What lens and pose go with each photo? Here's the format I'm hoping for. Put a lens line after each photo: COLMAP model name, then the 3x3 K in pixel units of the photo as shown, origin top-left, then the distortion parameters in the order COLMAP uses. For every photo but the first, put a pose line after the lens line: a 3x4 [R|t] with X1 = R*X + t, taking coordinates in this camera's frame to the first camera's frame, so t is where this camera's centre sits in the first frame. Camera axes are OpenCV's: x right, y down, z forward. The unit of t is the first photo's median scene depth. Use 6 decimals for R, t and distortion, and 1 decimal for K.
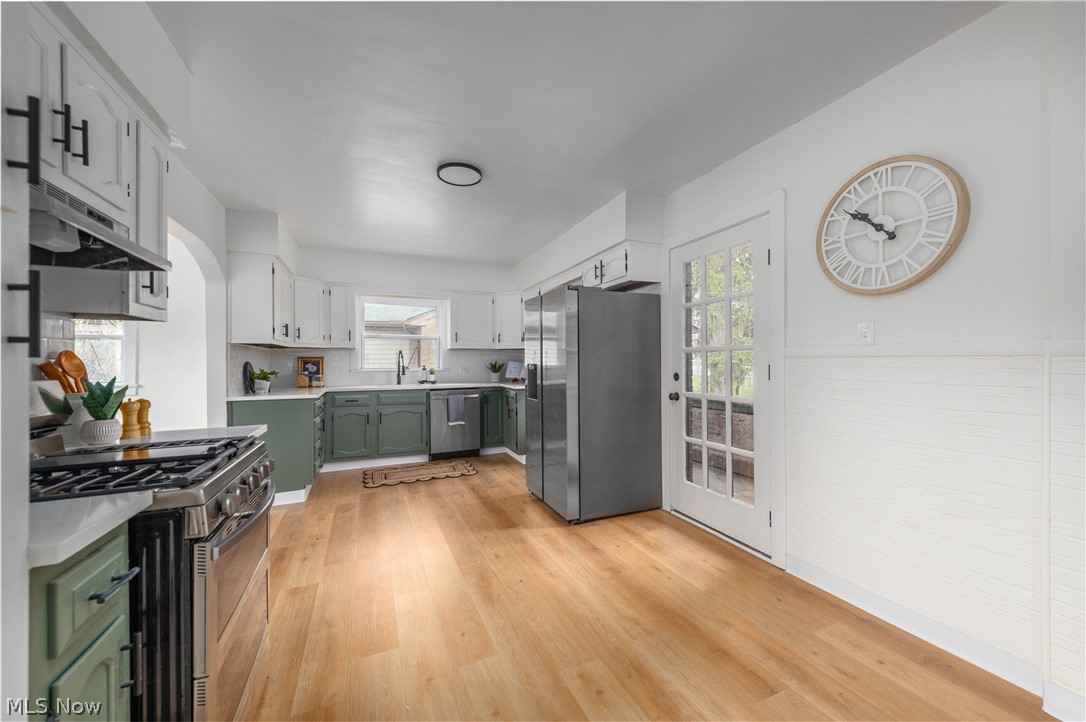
lens RADIAL K [[429.4, 0, 556.3], [0, 429.4, 363.0], [0, 0, 1]] dist [0.019748, -0.007689]
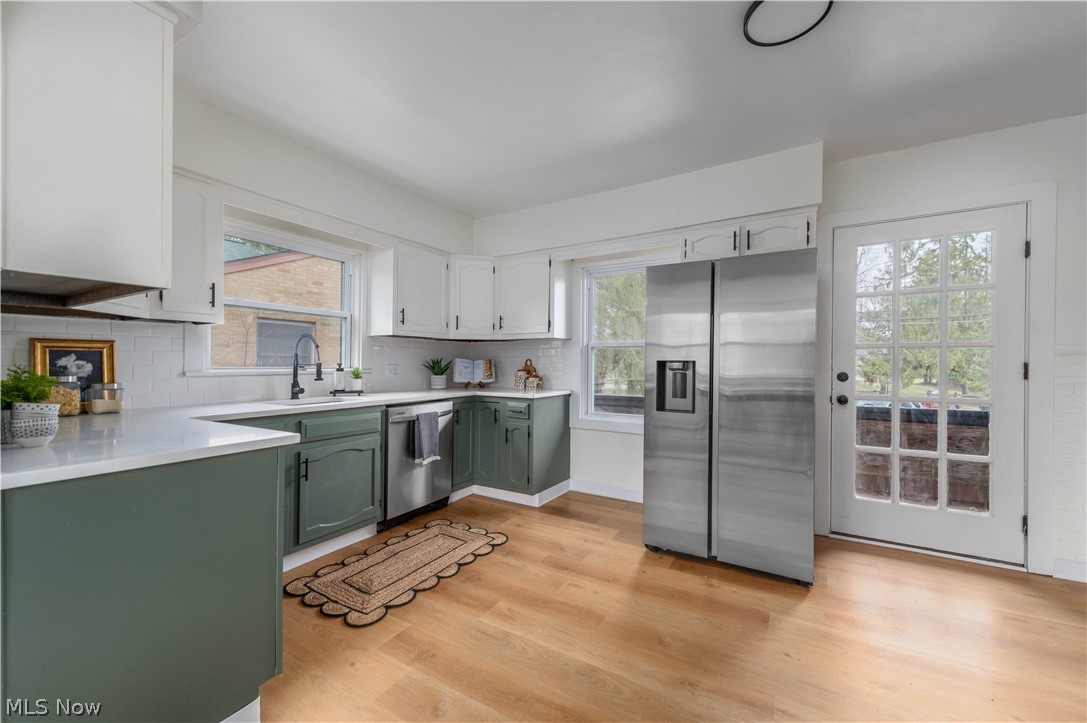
lens RADIAL K [[429.8, 0, 556.8], [0, 429.8, 363.5], [0, 0, 1]] dist [0.019748, -0.007689]
pose [[0.807315, 0.005909, 0.590091, -0.500187], [-0.005398, 0.999982, -0.002629, 0.007785], [-0.590096, -0.001062, 0.807332, 0.463065]]
